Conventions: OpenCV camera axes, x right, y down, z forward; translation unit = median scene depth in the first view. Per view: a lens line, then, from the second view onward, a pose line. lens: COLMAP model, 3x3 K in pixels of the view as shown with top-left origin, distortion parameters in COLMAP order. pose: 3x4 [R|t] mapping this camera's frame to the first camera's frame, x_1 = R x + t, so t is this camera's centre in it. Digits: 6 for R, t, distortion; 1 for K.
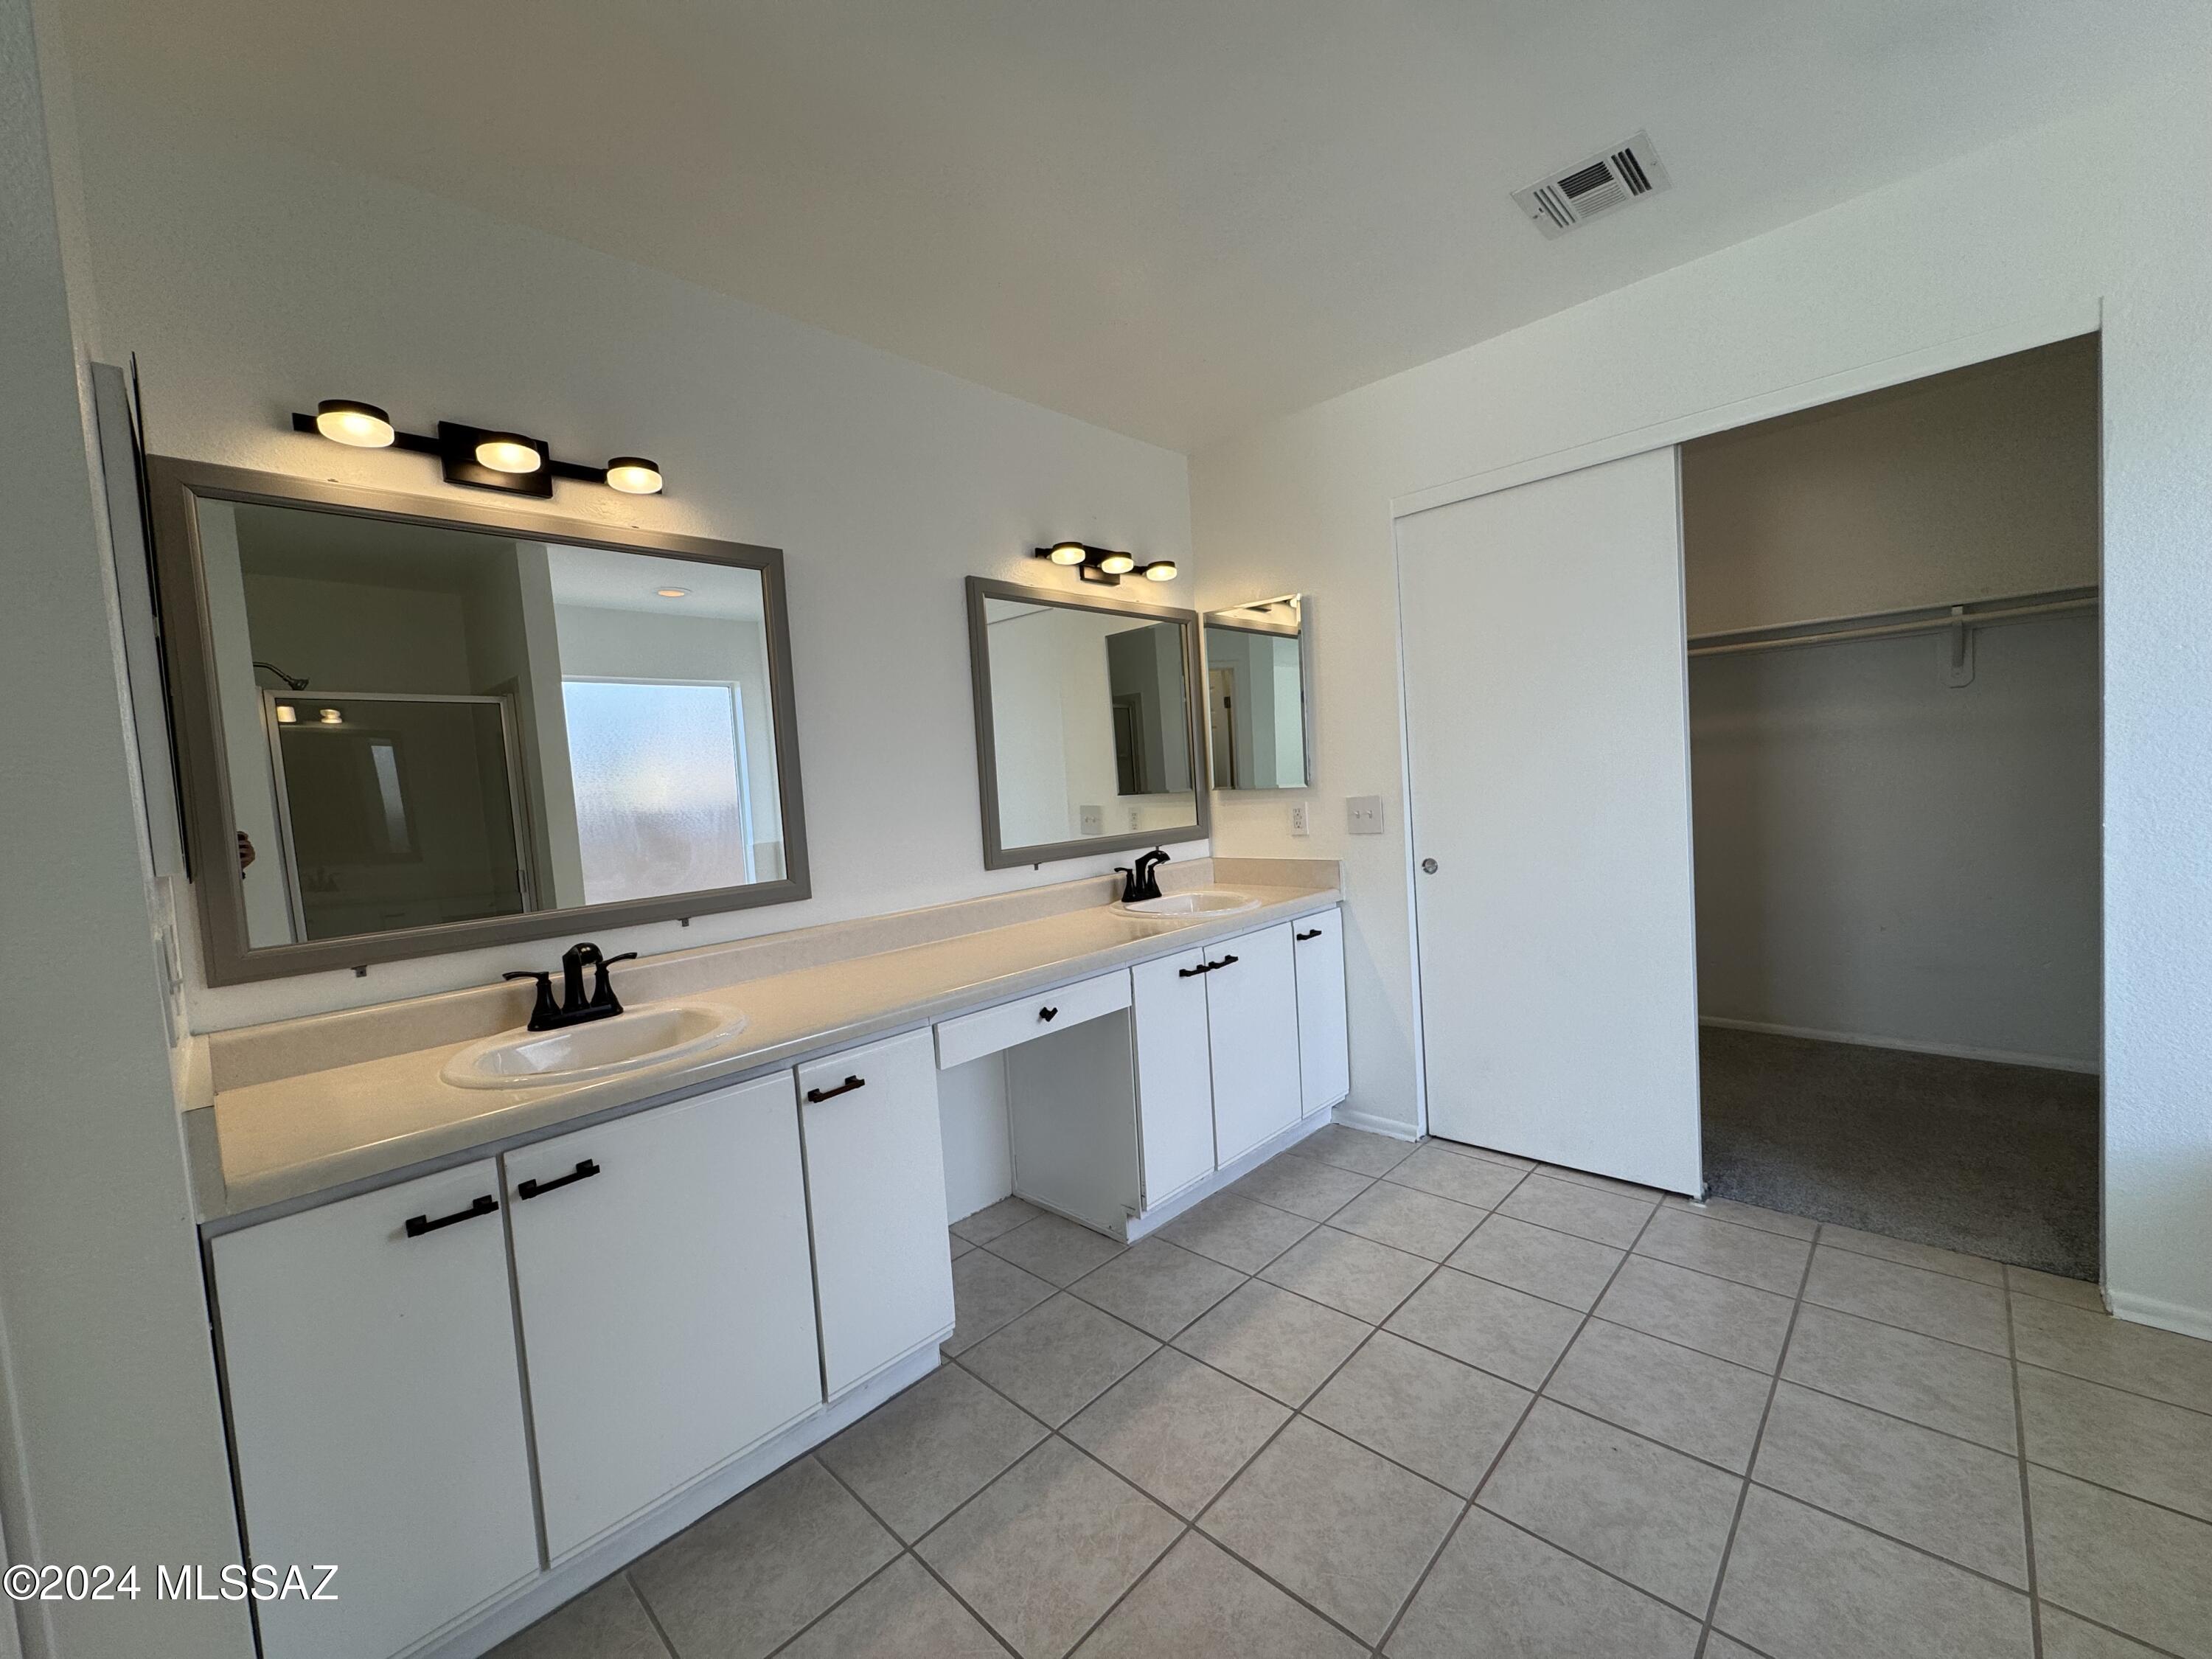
lens RADIAL K [[898.7, 0, 1082.2], [0, 898.7, 793.9], [0, 0, 1]] dist [-0.000779, 0.000825]
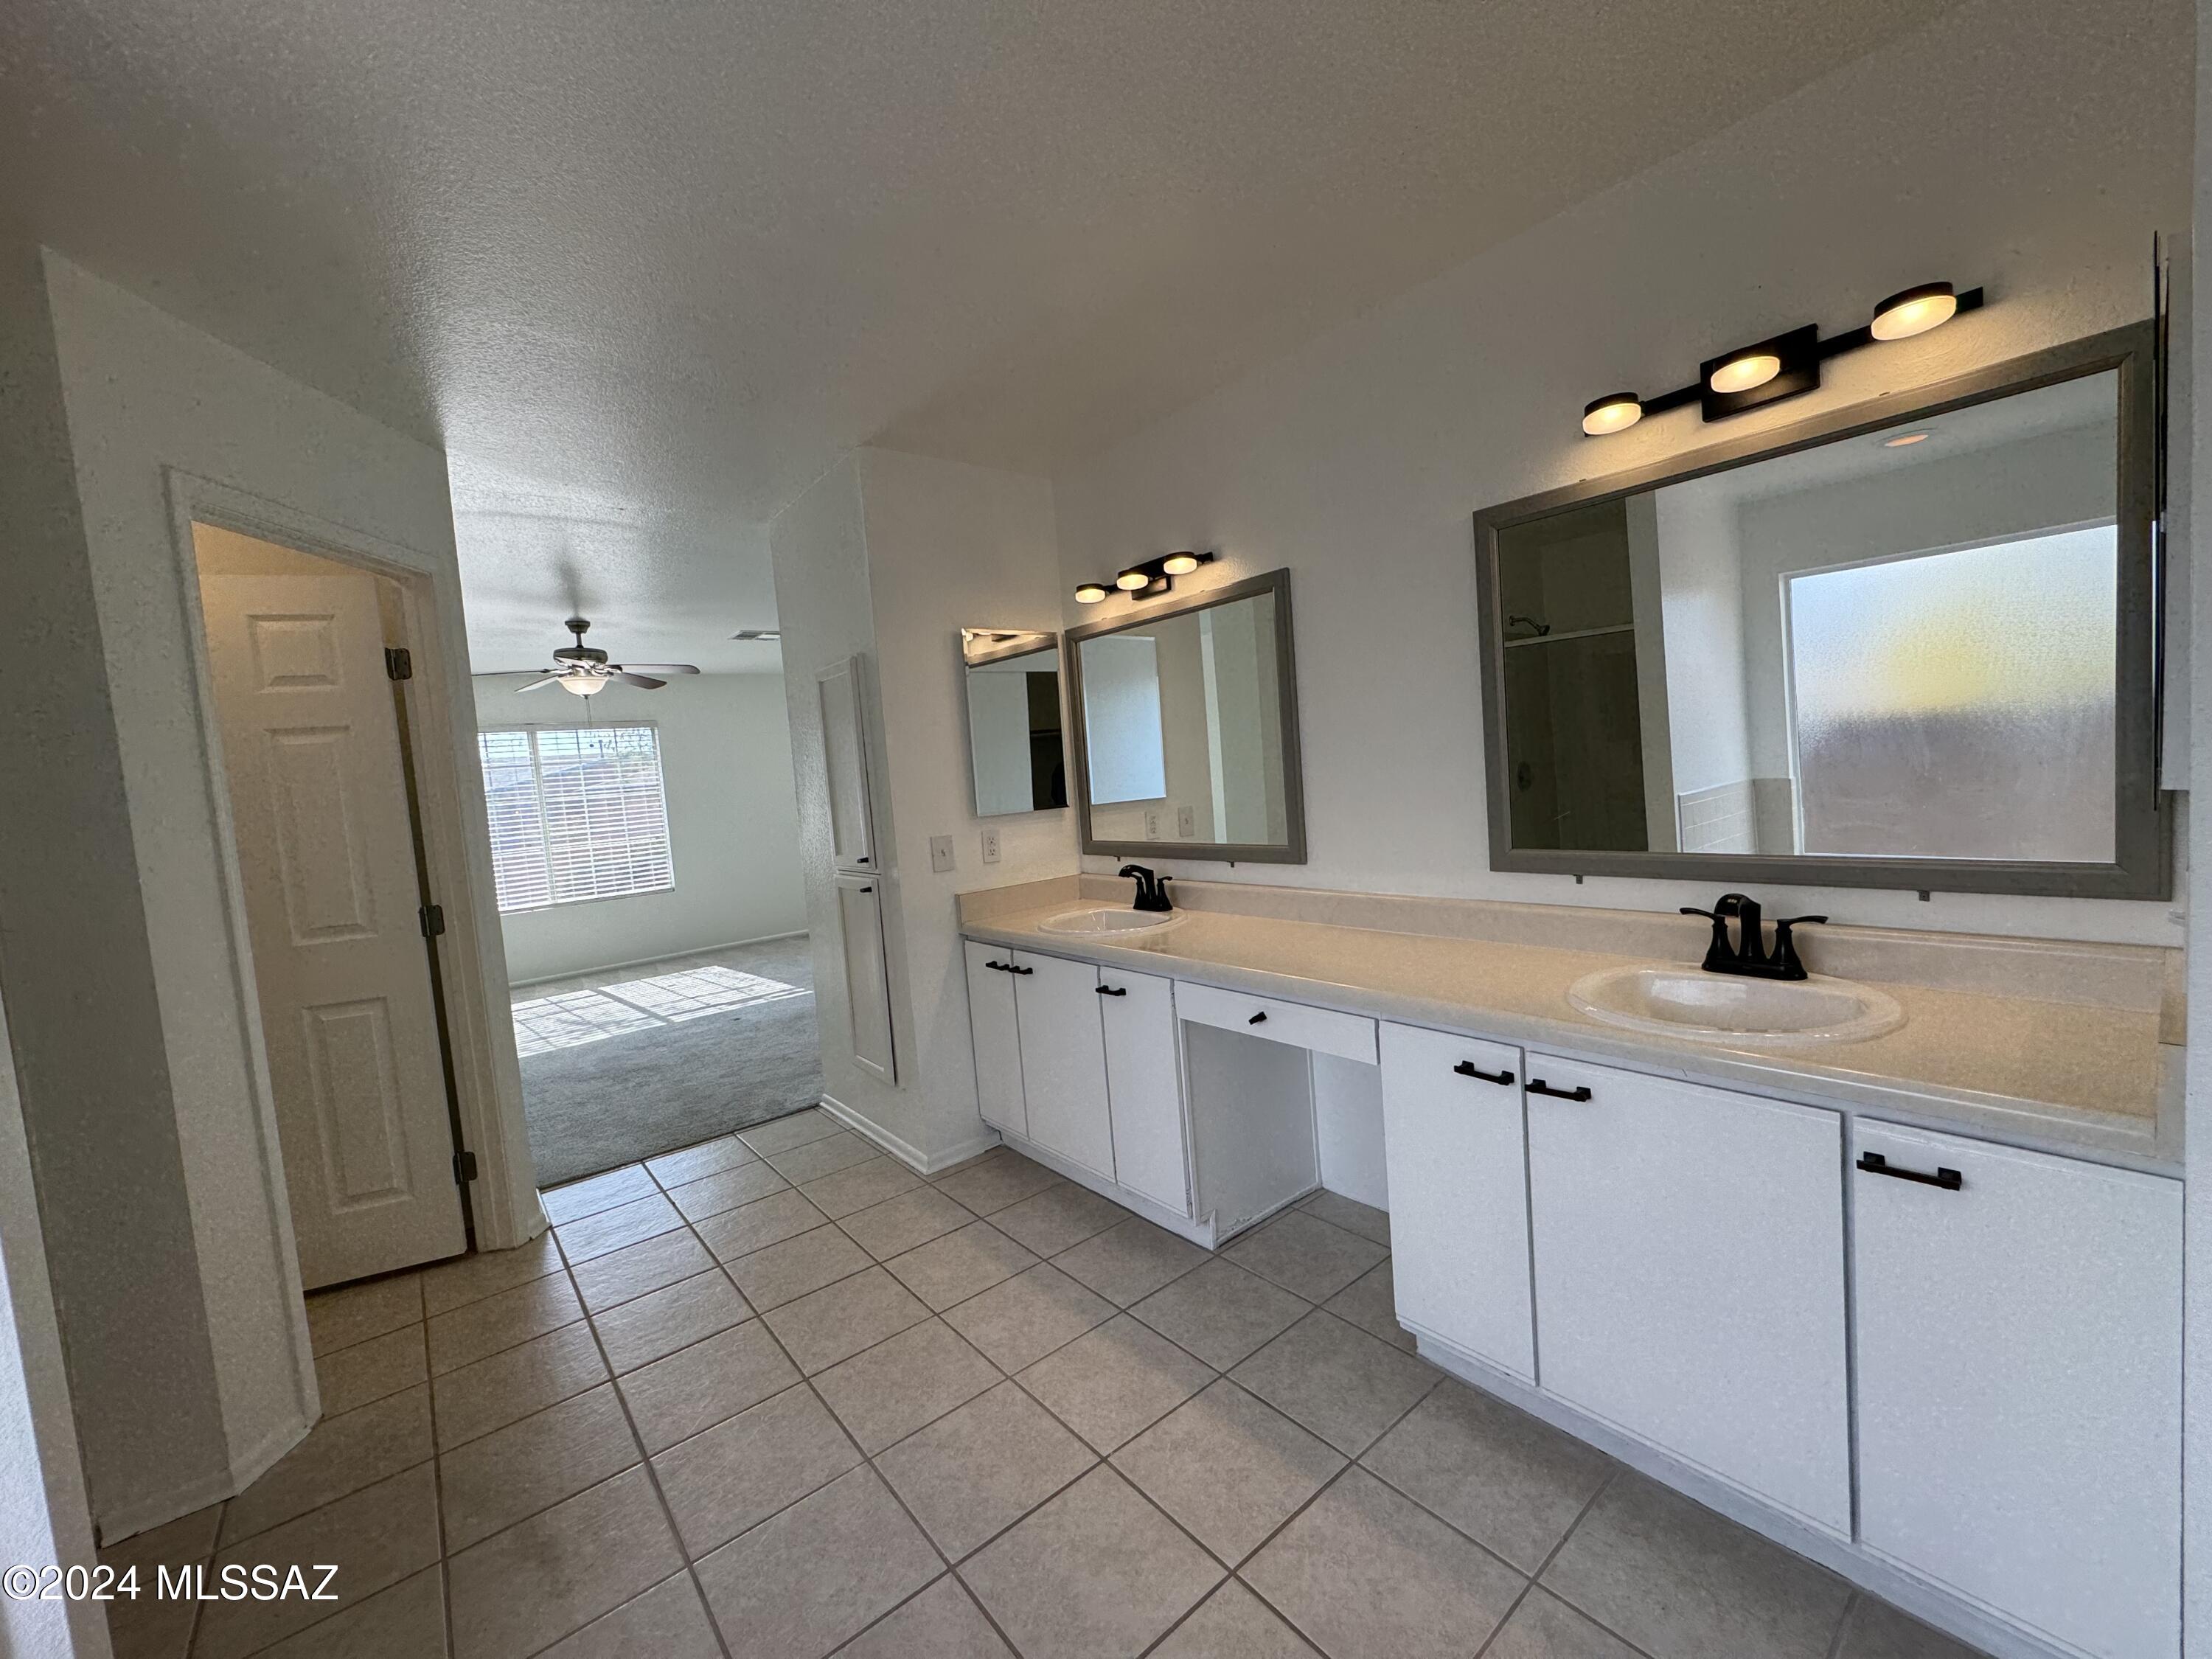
lens RADIAL K [[883.2, 0, 1102.6], [0, 883.2, 830.9], [0, 0, 1]] dist [-0.002181, 0.000251]
pose [[-0.106673, 0.117162, -0.987367, 0.652446], [0.048455, 0.992466, 0.112532, -0.055351], [0.993113, -0.035839, -0.111547, 0.667963]]
